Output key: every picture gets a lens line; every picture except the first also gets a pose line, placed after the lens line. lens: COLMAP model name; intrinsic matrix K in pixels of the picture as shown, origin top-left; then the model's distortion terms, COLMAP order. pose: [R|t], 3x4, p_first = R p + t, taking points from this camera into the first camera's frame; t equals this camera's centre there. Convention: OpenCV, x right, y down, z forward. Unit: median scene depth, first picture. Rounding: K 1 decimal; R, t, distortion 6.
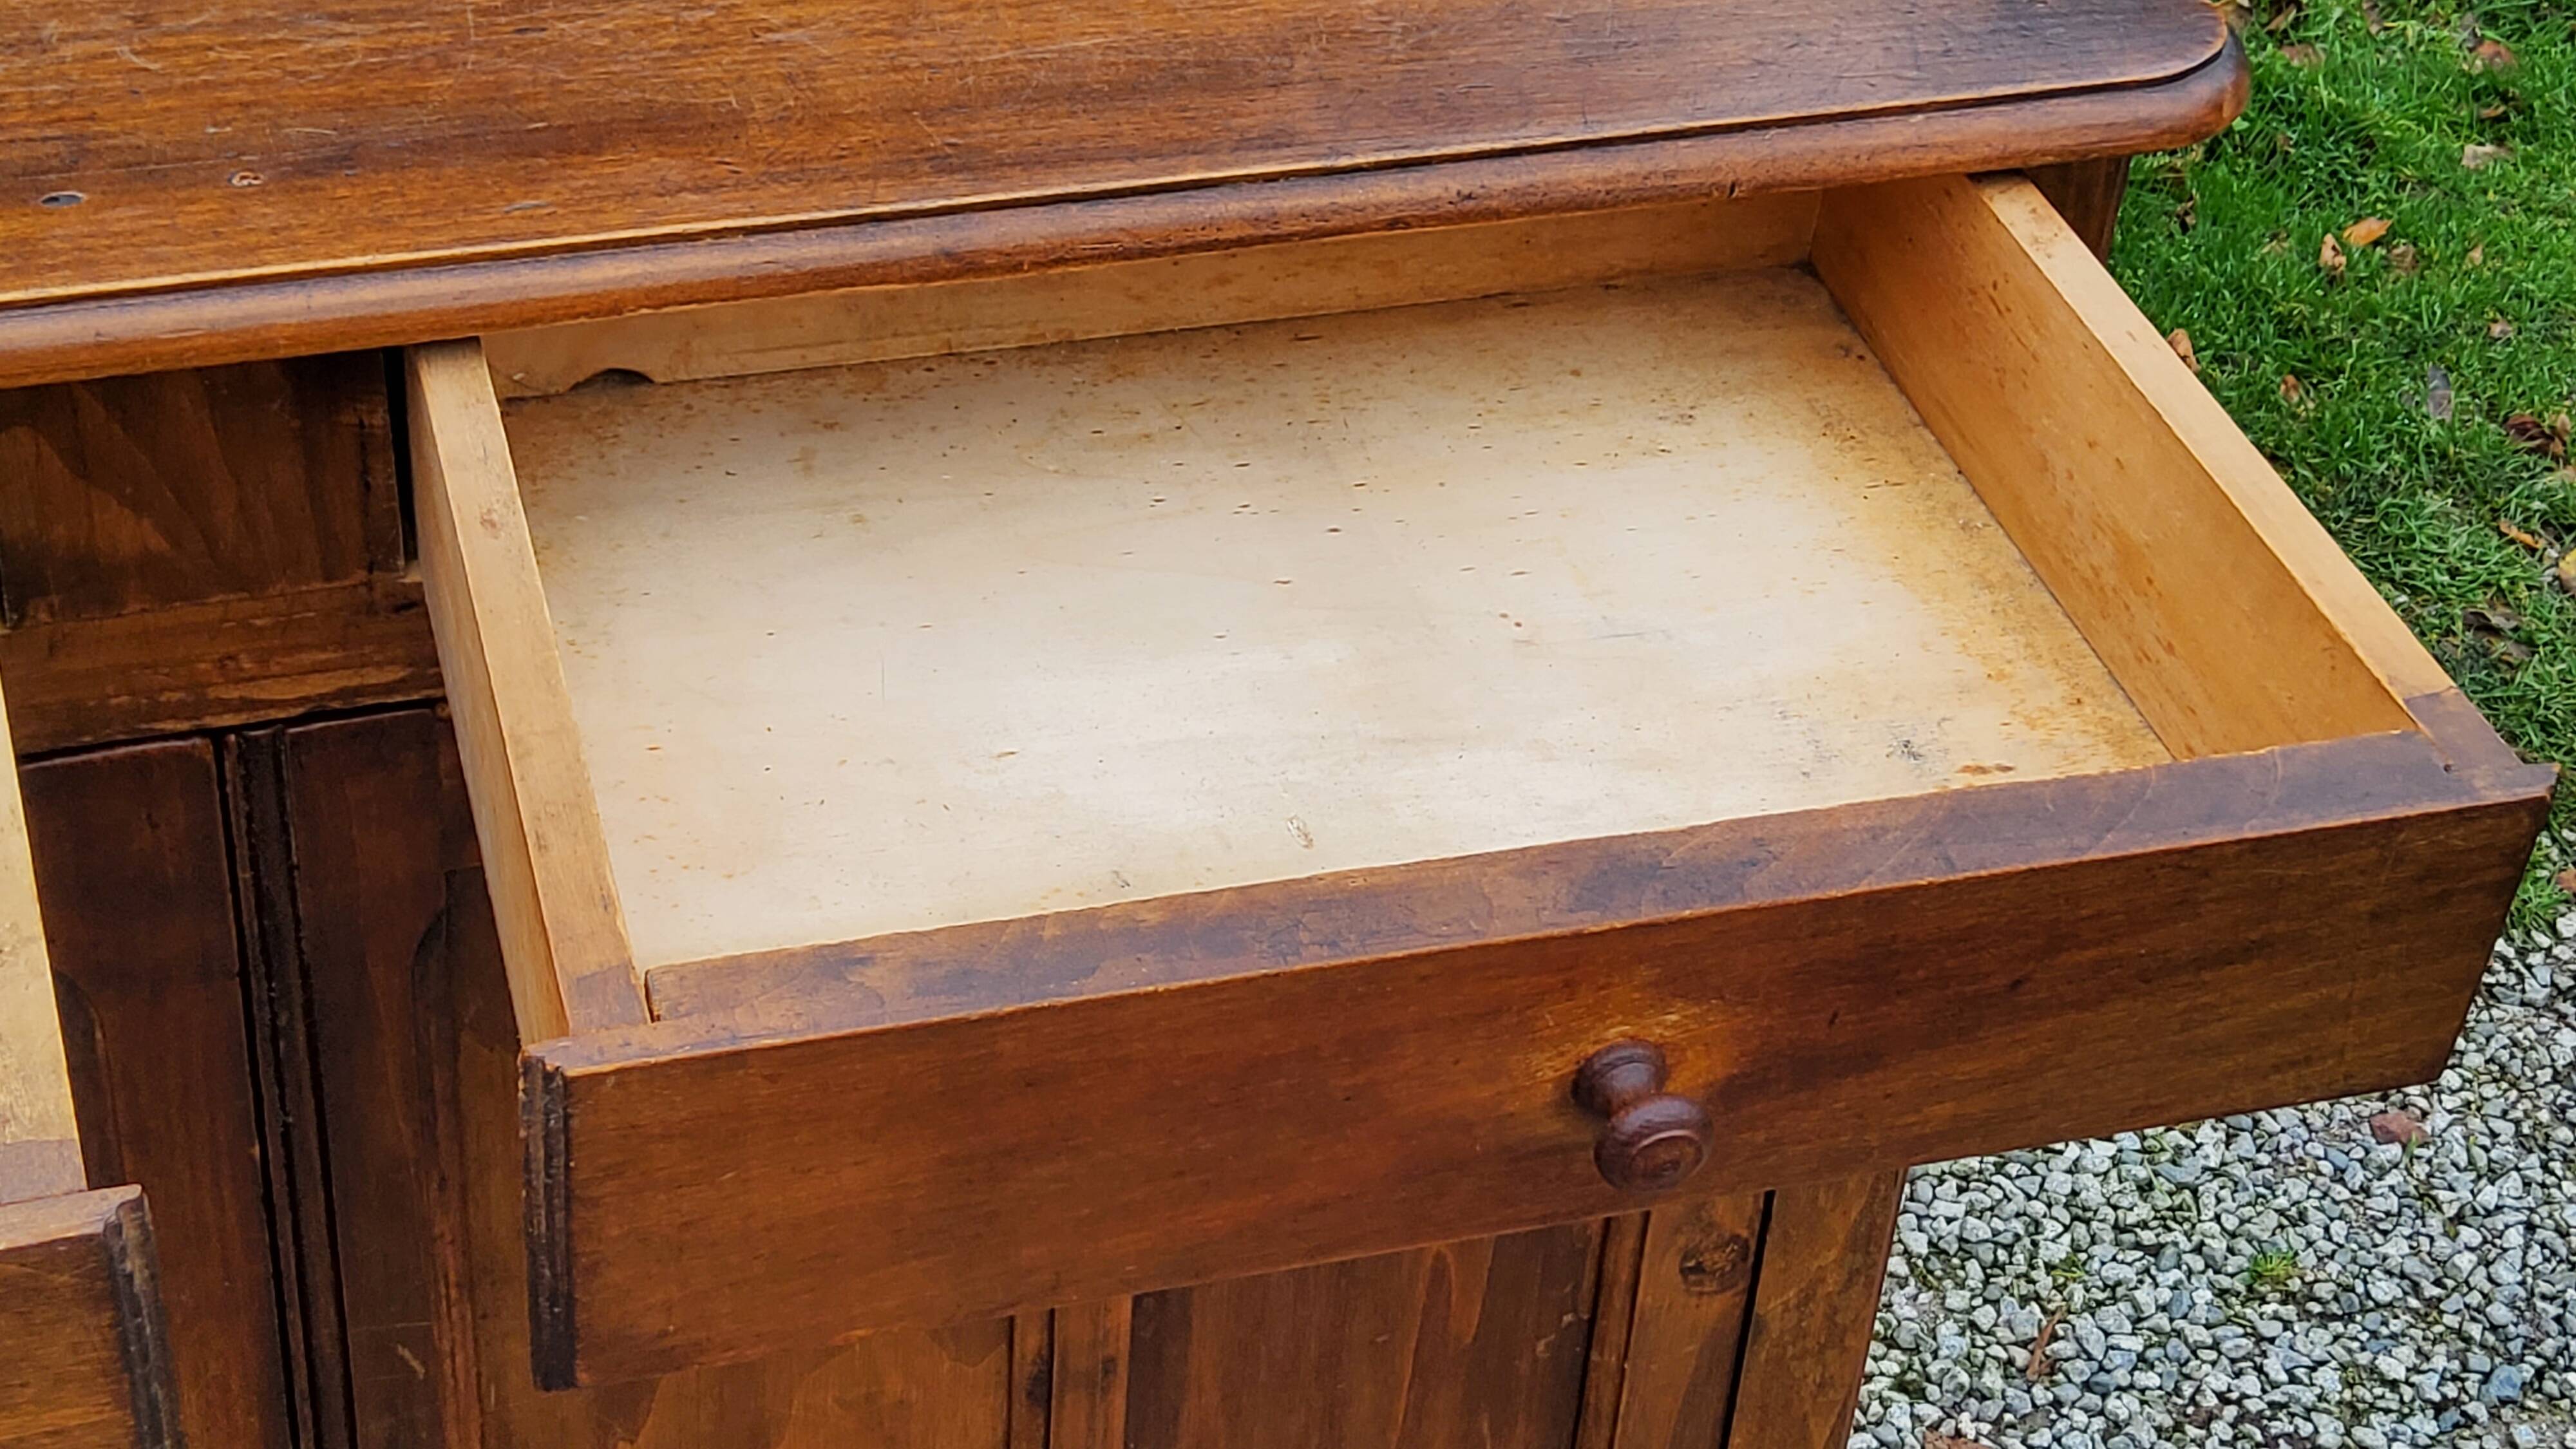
lens RADIAL K [[3872.1, 0, 1272.5], [0, 3872.1, 710.6], [0, 0, 1]] dist [0.172341, -0.471703]
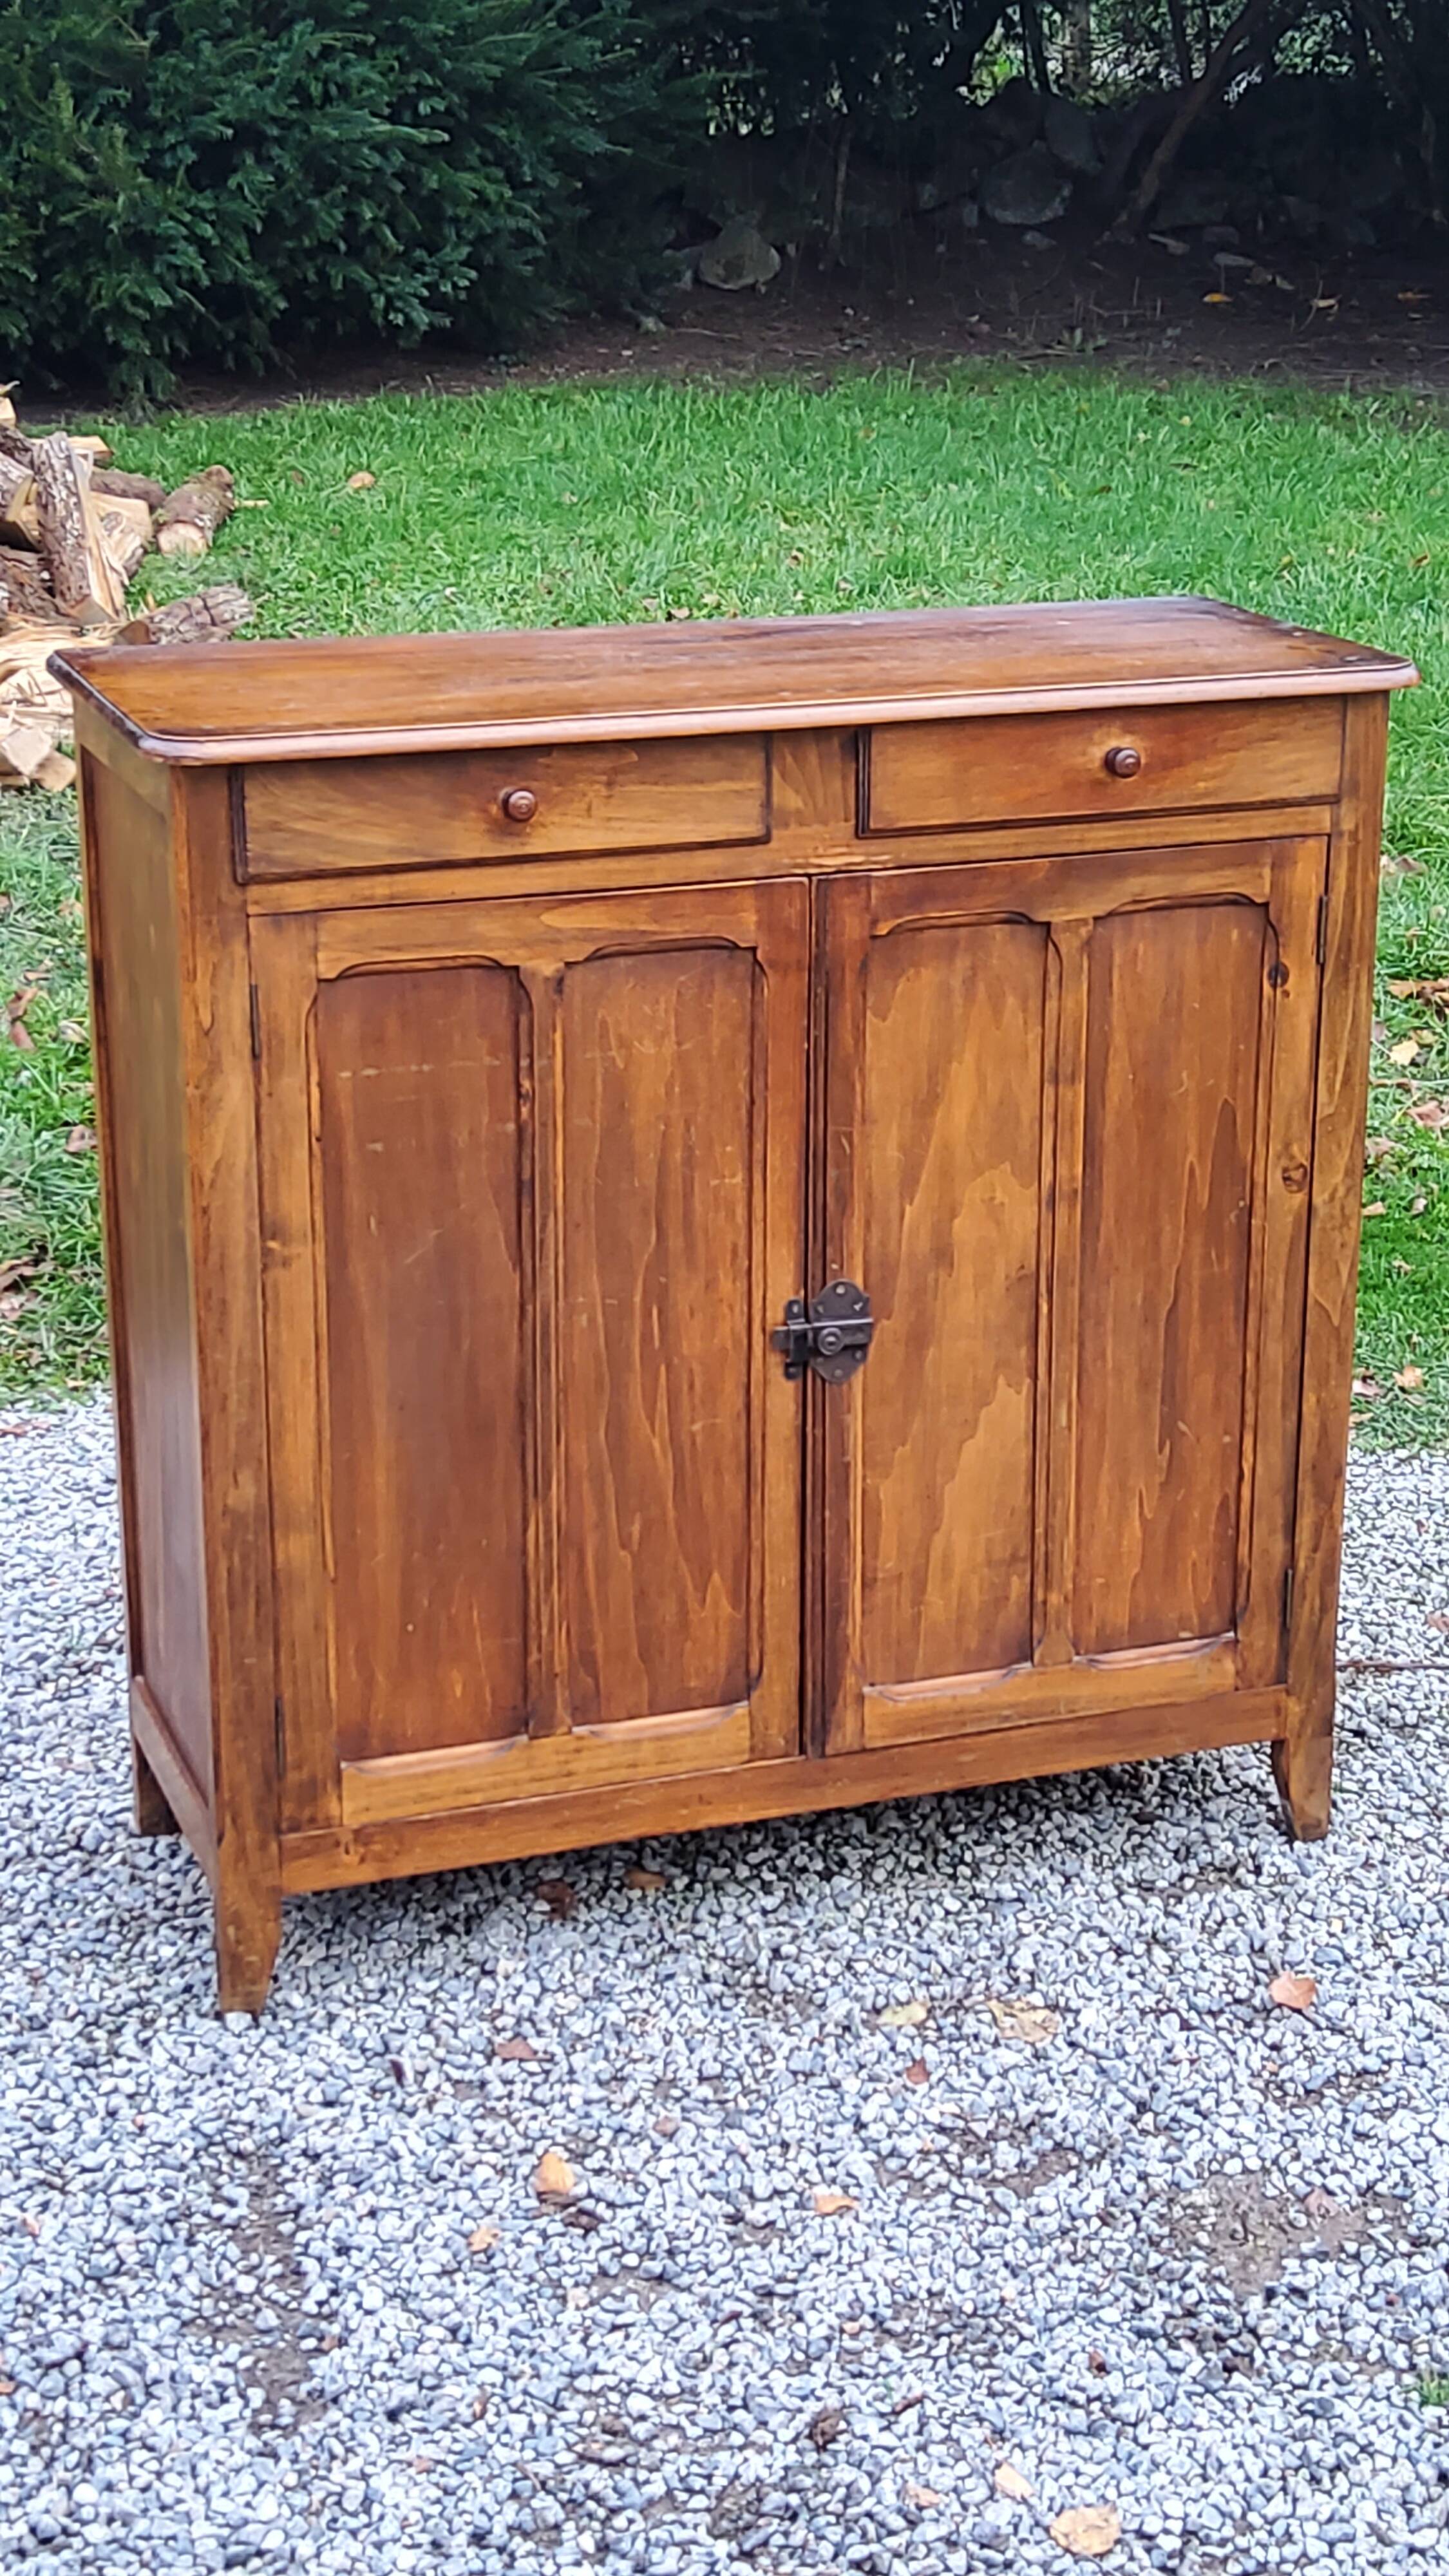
lens RADIAL K [[3785.4, 0, 761.7], [0, 3785.4, 1278.6], [0, 0, 1]] dist [0.167423, -0.428968]
pose [[0.997785, -0.066486, -0.002157, -0.325024], [0.062624, 0.949764, -0.306638, 1.286765], [0.022436, 0.305823, 0.951824, -1.897451]]
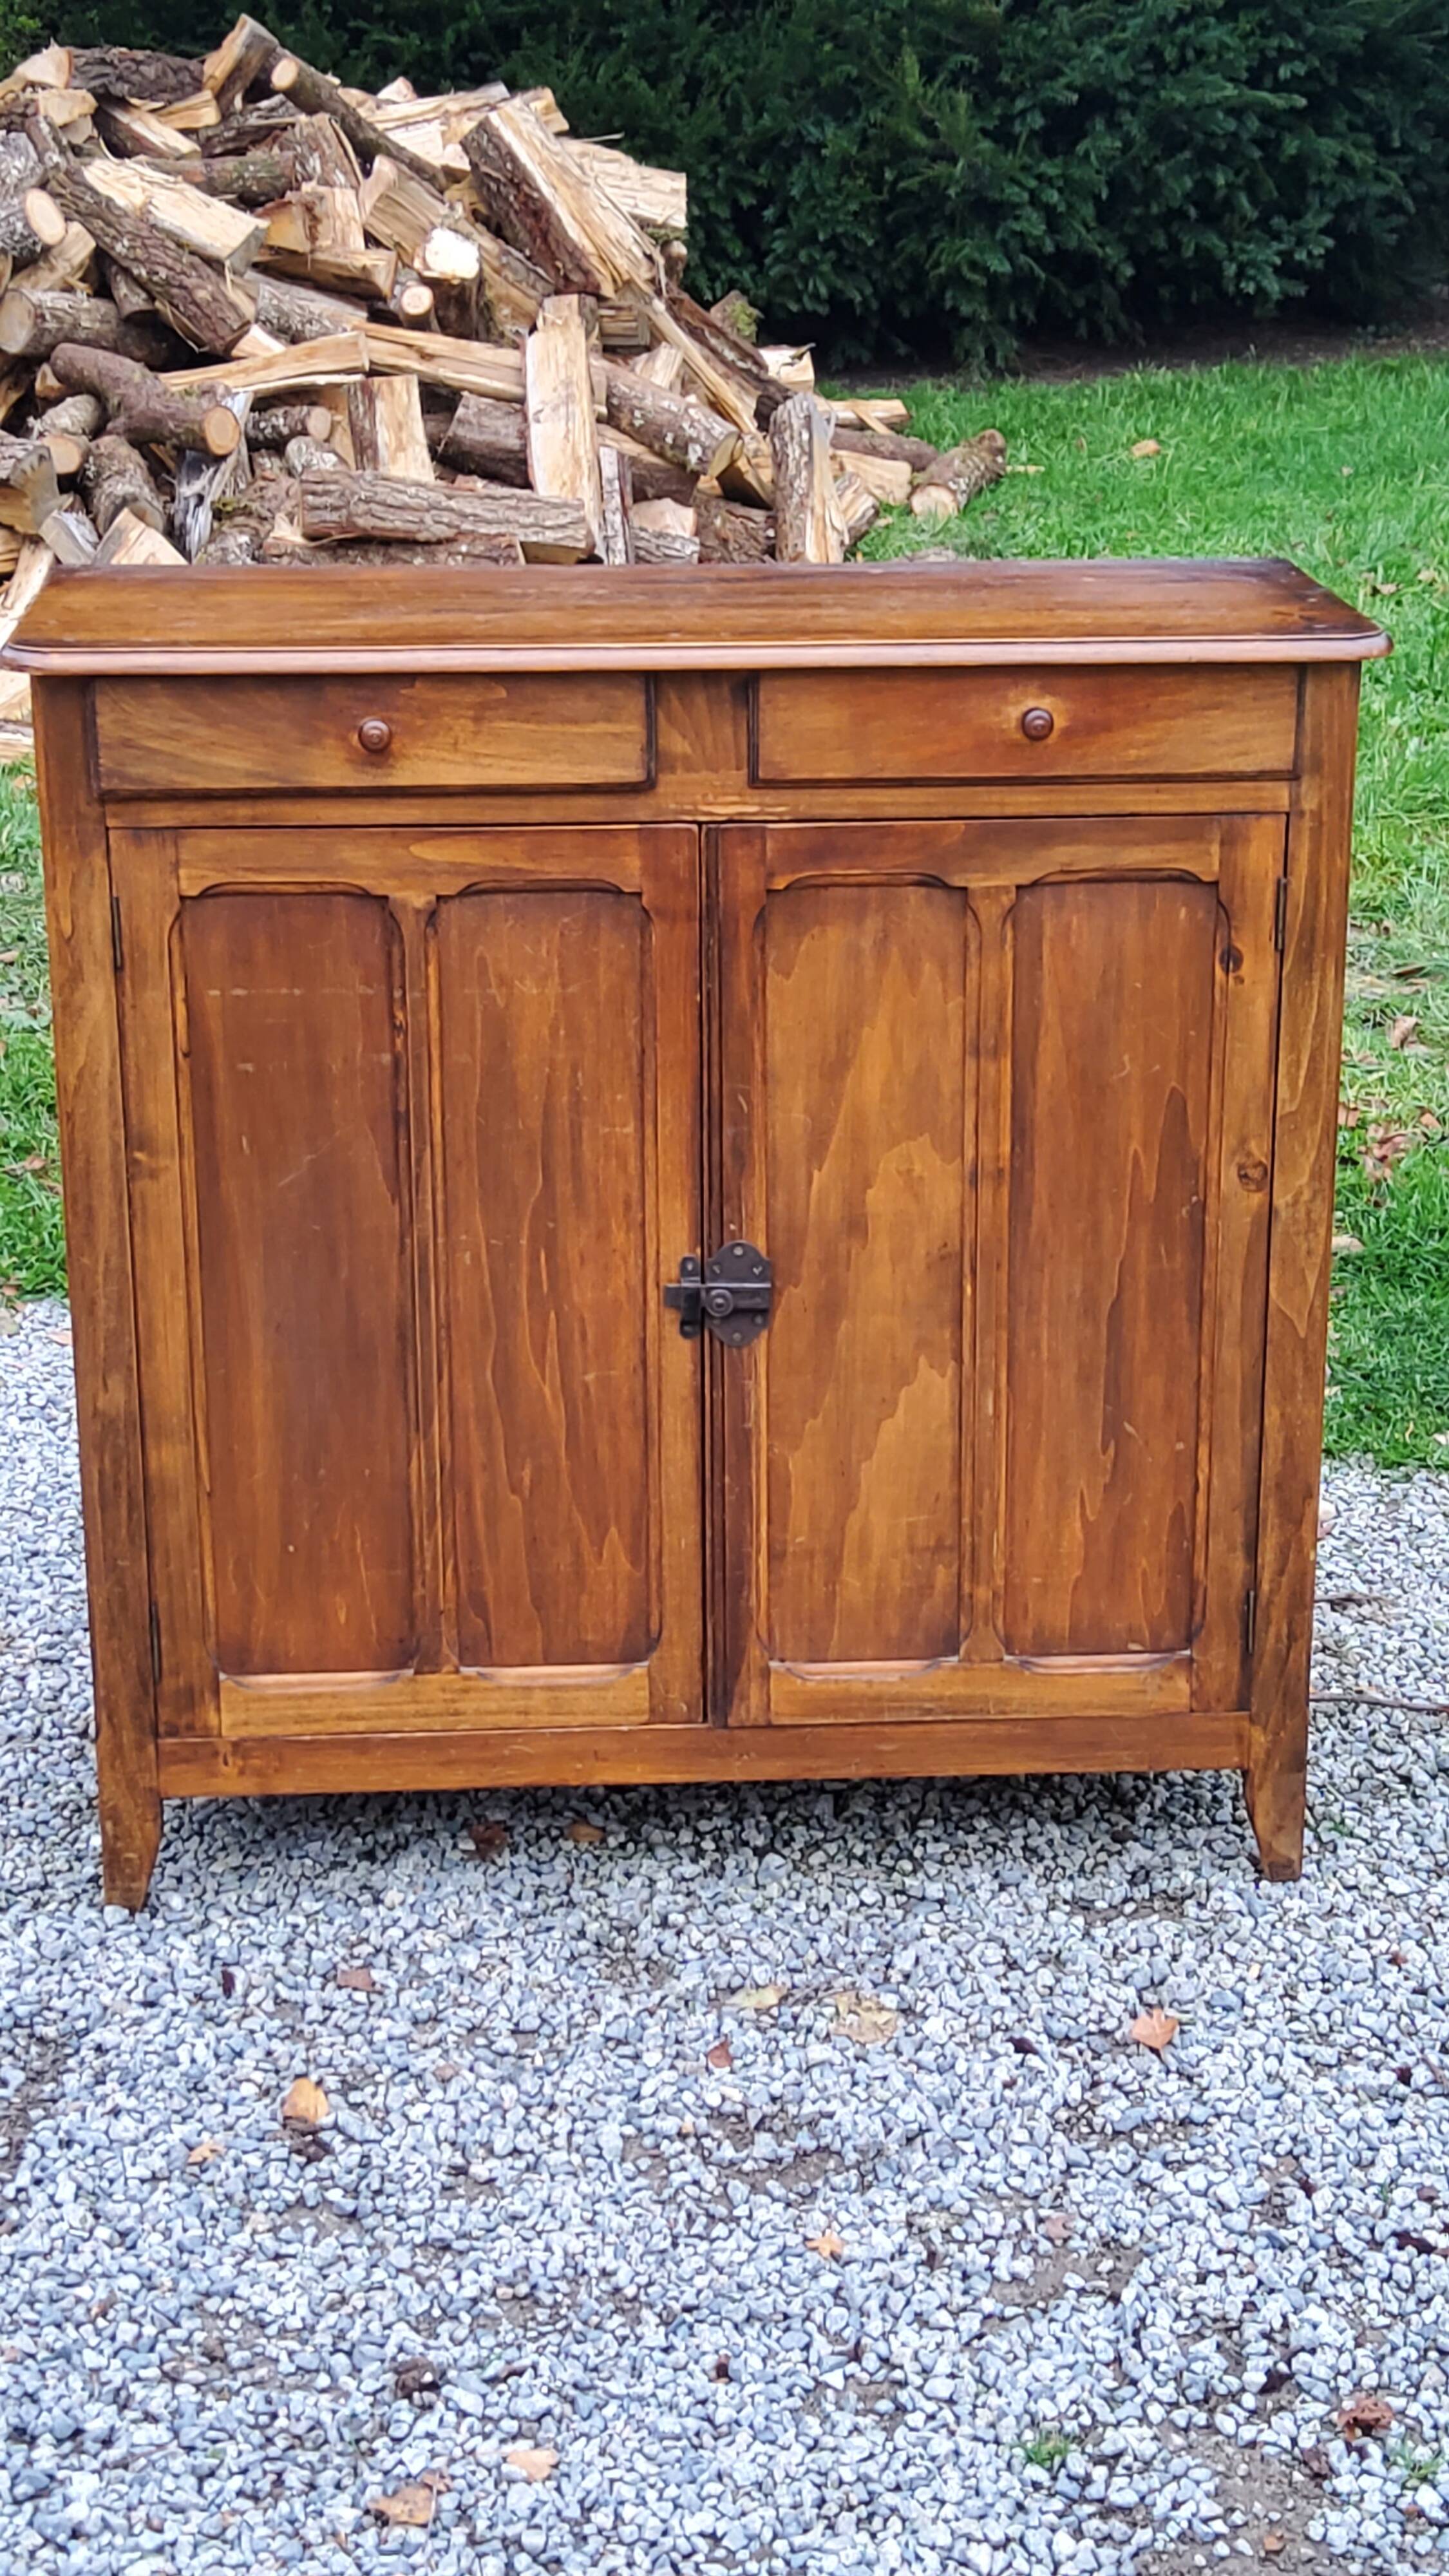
lens RADIAL K [[3800.9, 0, 769.0], [0, 3800.9, 1279.3], [0, 0, 1]] dist [0.181138, -0.510051]
pose [[0.963565, 0.019566, -0.266757, 0.617036], [-0.101566, 0.949387, -0.297236, 1.271169], [0.247440, 0.313499, 0.916783, -1.707723]]
